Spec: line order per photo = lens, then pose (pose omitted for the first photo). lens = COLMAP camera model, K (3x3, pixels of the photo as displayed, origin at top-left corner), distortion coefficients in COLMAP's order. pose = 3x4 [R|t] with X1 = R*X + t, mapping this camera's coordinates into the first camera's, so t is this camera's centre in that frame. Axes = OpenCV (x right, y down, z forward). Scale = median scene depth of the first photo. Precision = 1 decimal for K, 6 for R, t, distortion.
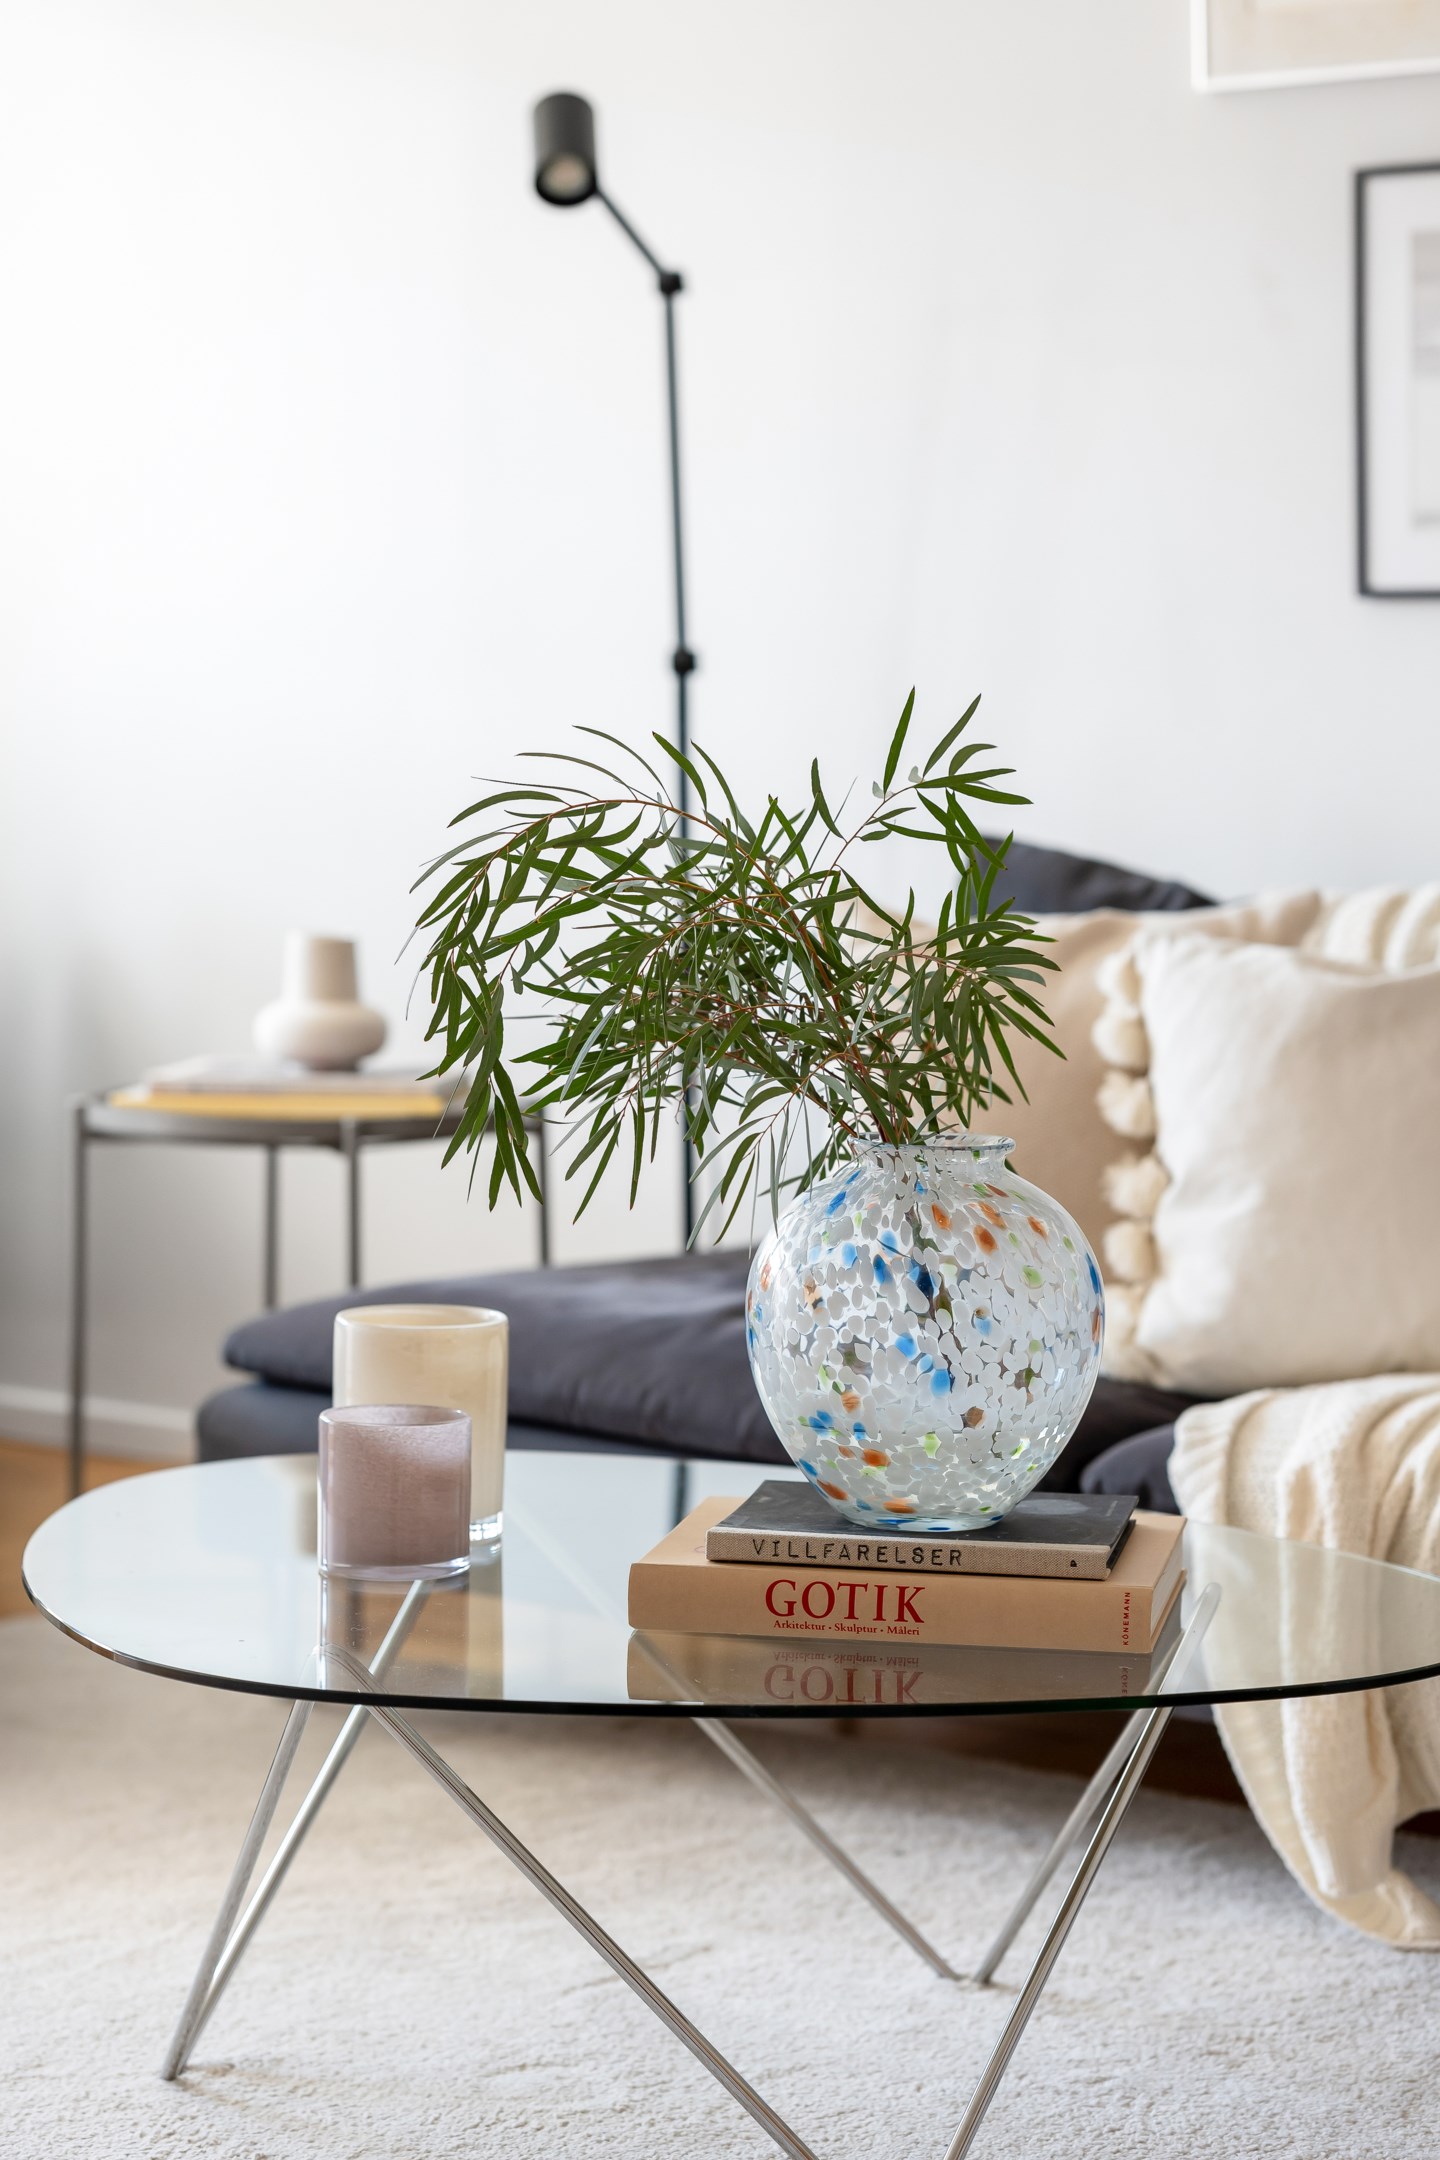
lens RADIAL K [[5151.1, 0, 719.5], [0, 5151.1, 1119.4], [0, 0, 1]] dist [-0.000812, -0.416281]
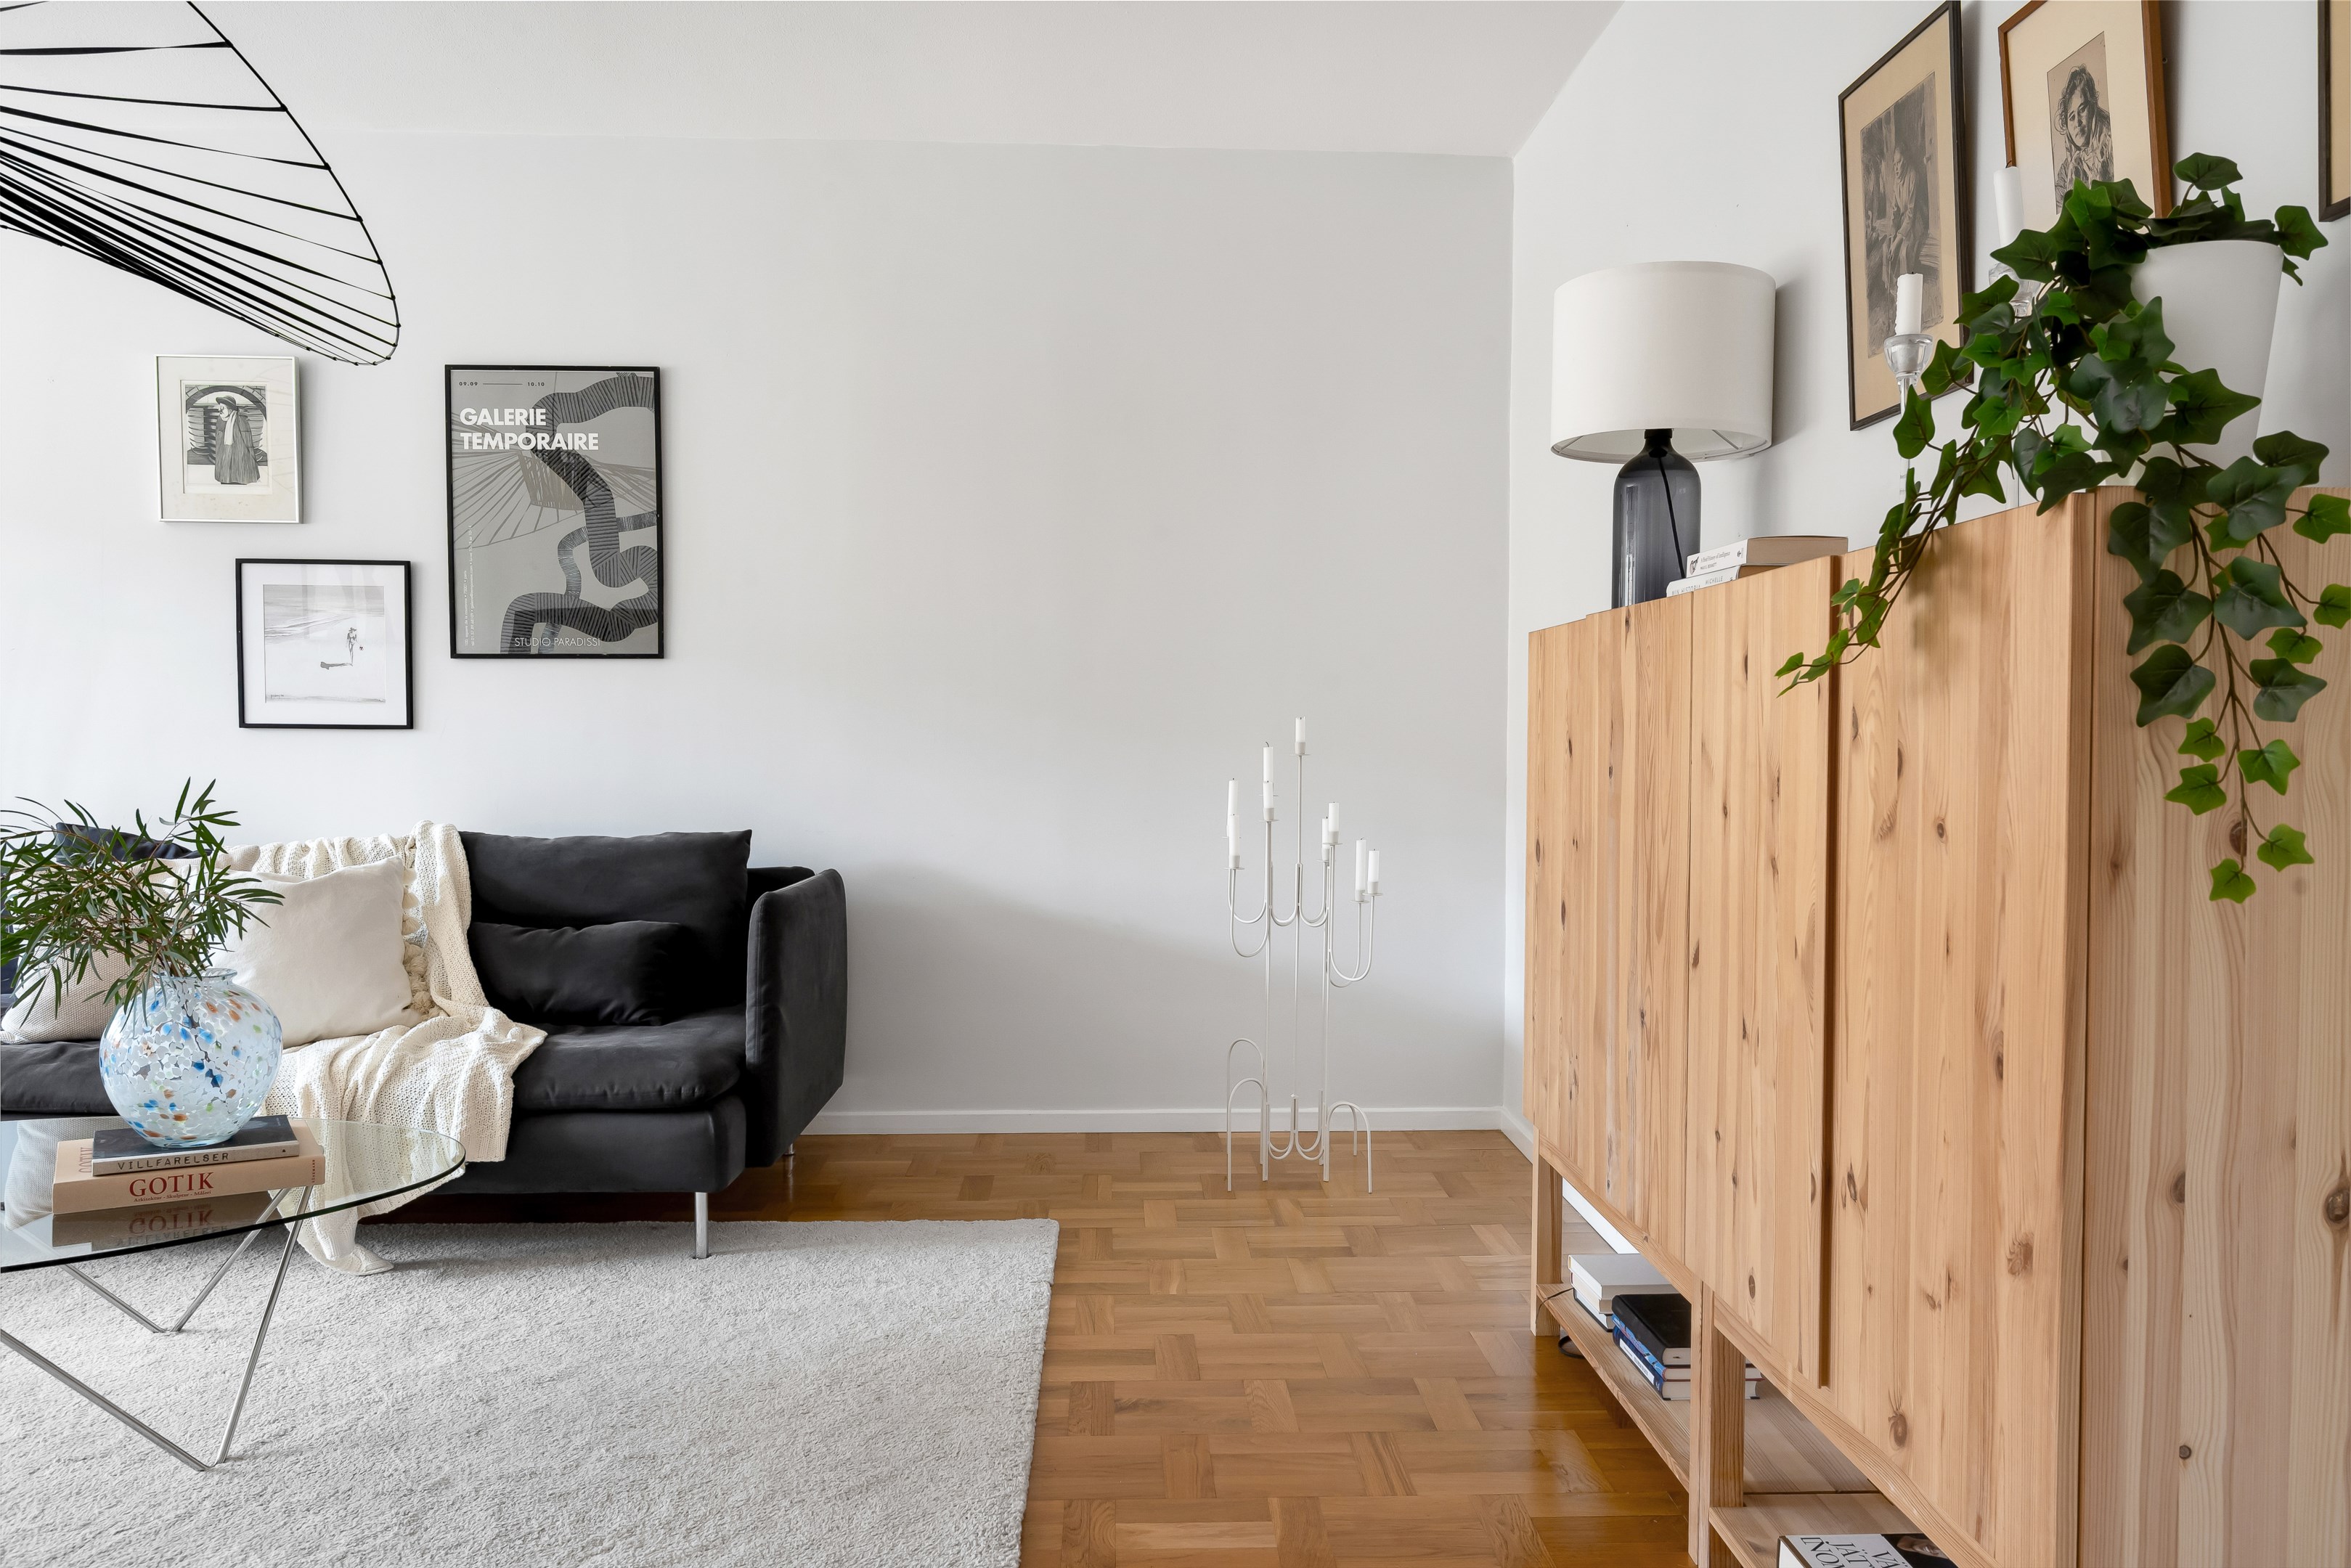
lens RADIAL K [[1625.5, 0, 1175.5], [0, 1625.5, 784.0], [0, 0, 1]] dist [0.001830, -0.000474]
pose [[0.734677, -0.011558, 0.678319, -0.121325], [0.052019, 0.997871, -0.039338, -0.027294], [-0.676420, 0.064186, 0.733714, 0.157382]]
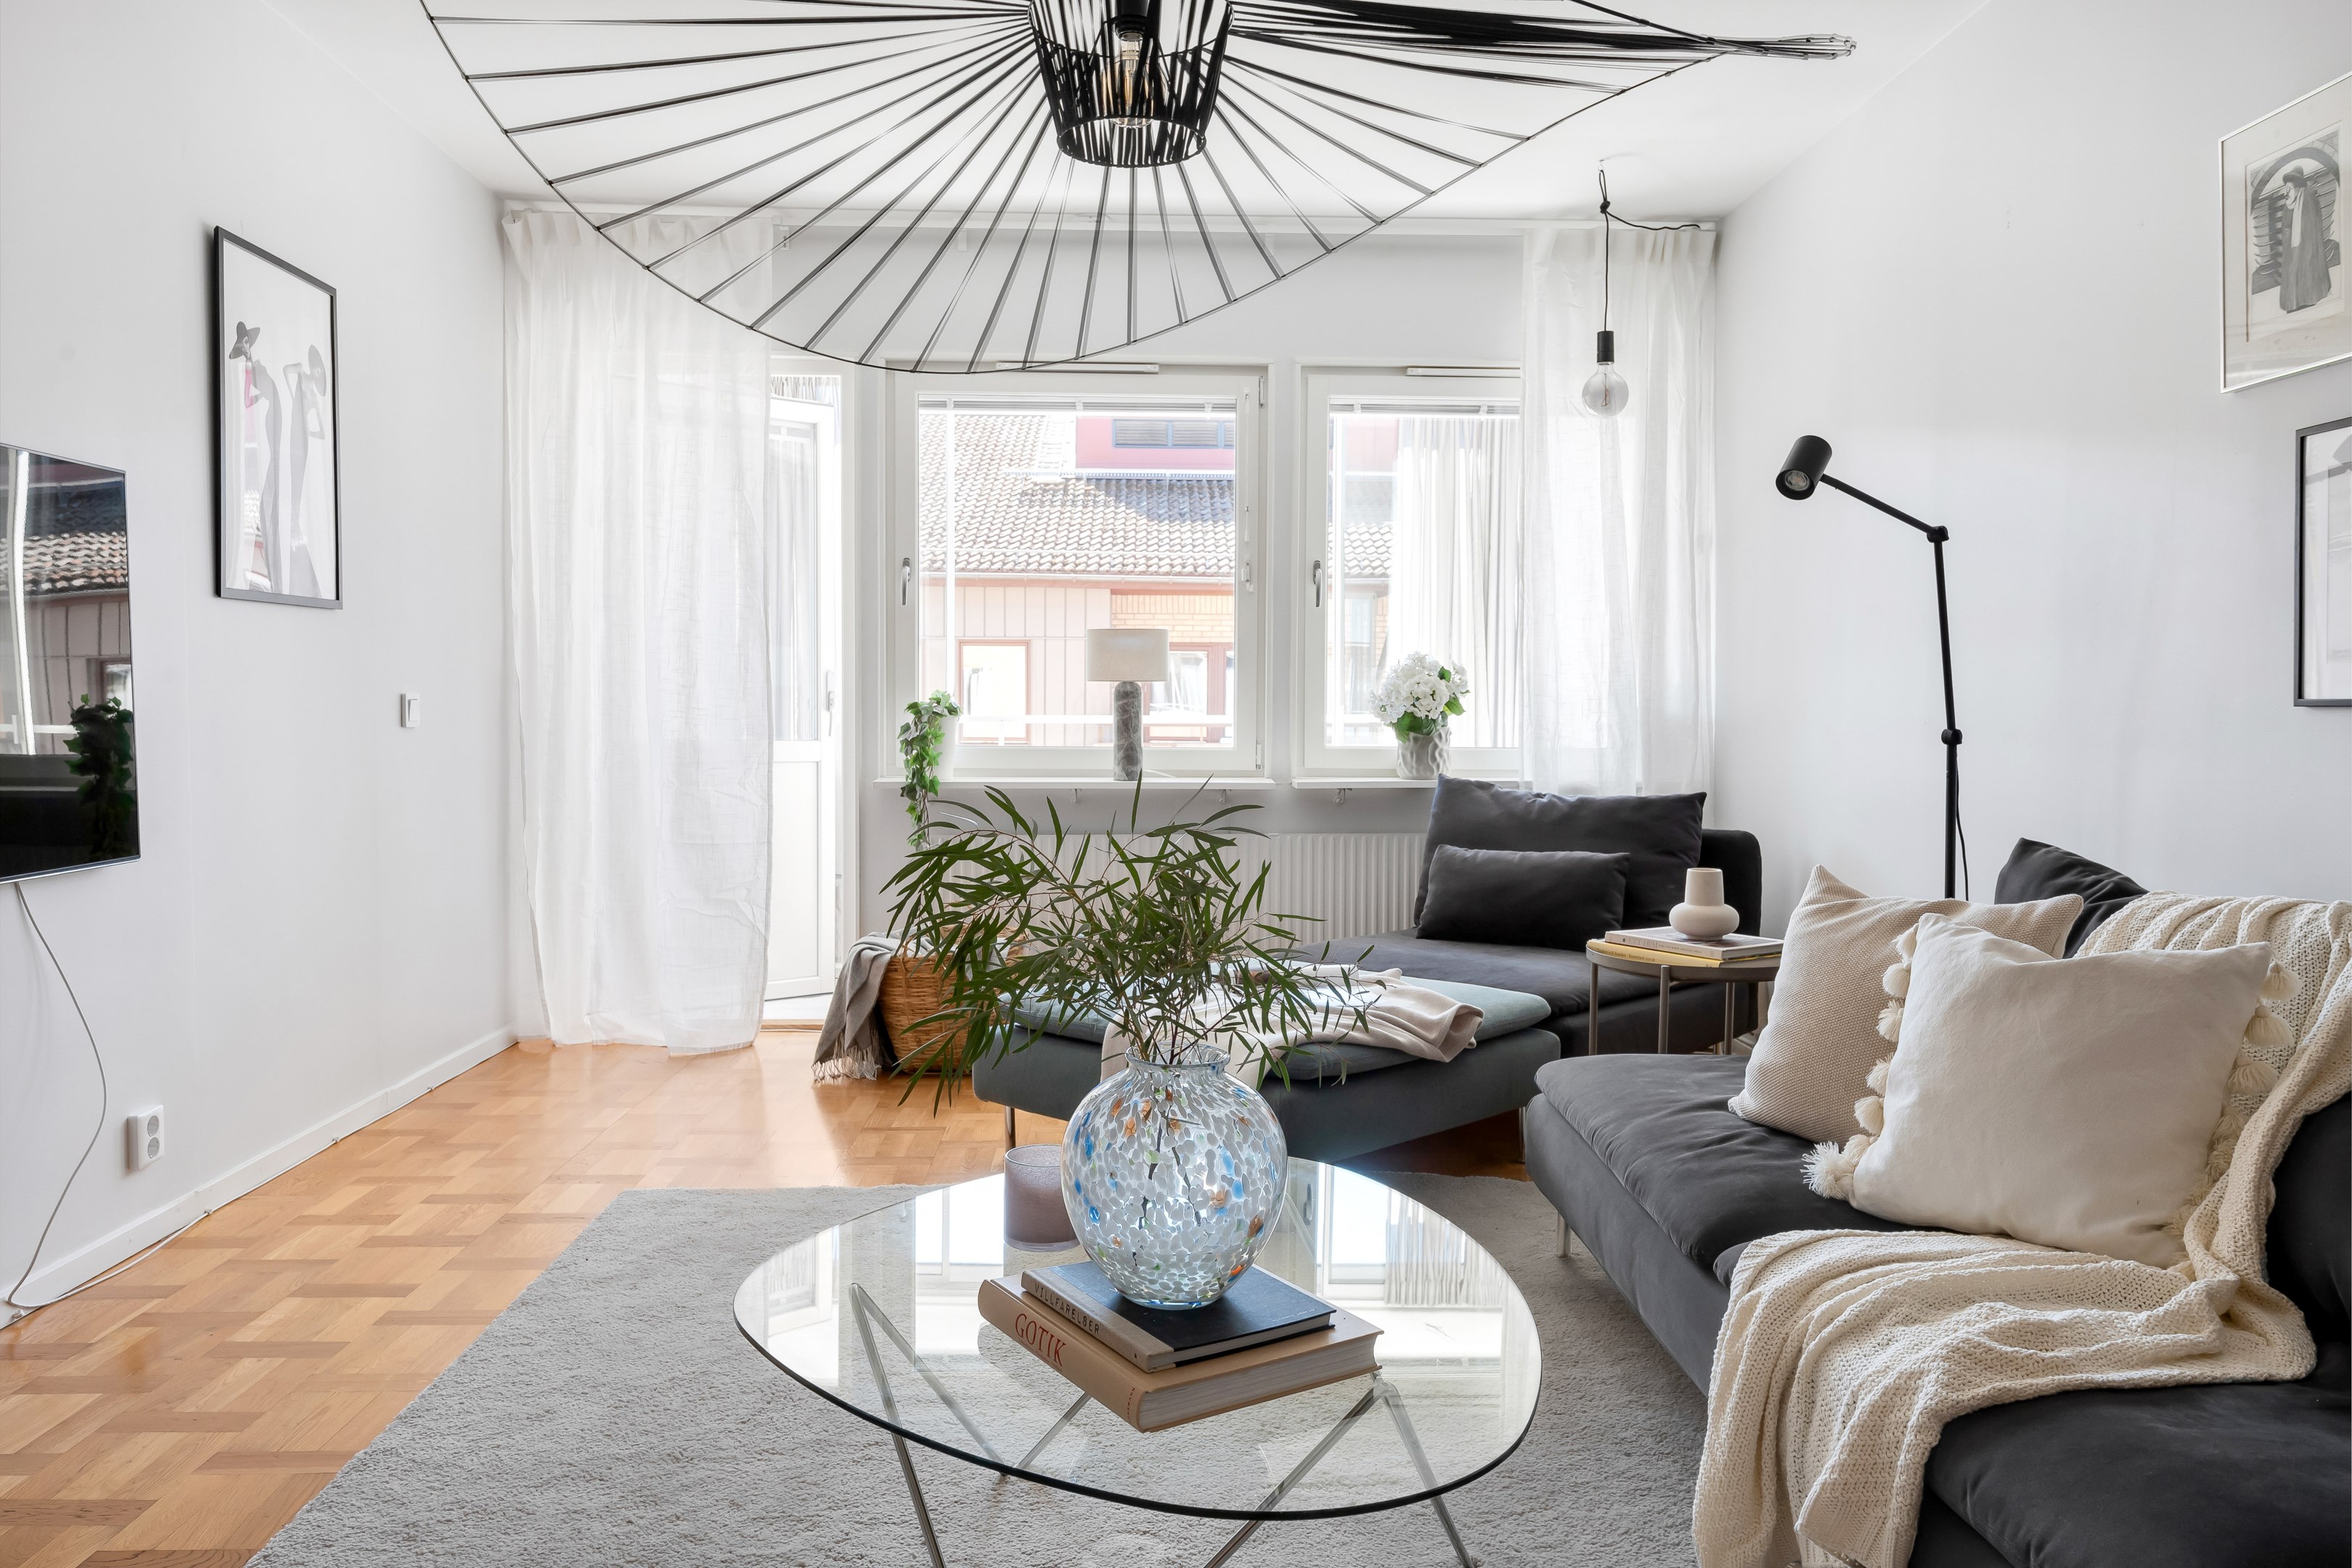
lens RADIAL K [[1693.1, 0, 1176.0], [0, 1693.1, 784.0], [0, 0, 1]] dist [-0.001803, -0.004371]
pose [[0.678833, 0.039482, -0.733230, 0.402561], [-0.073972, 0.997151, -0.014790, -0.067769], [0.730557, 0.064278, 0.679819, 0.611399]]
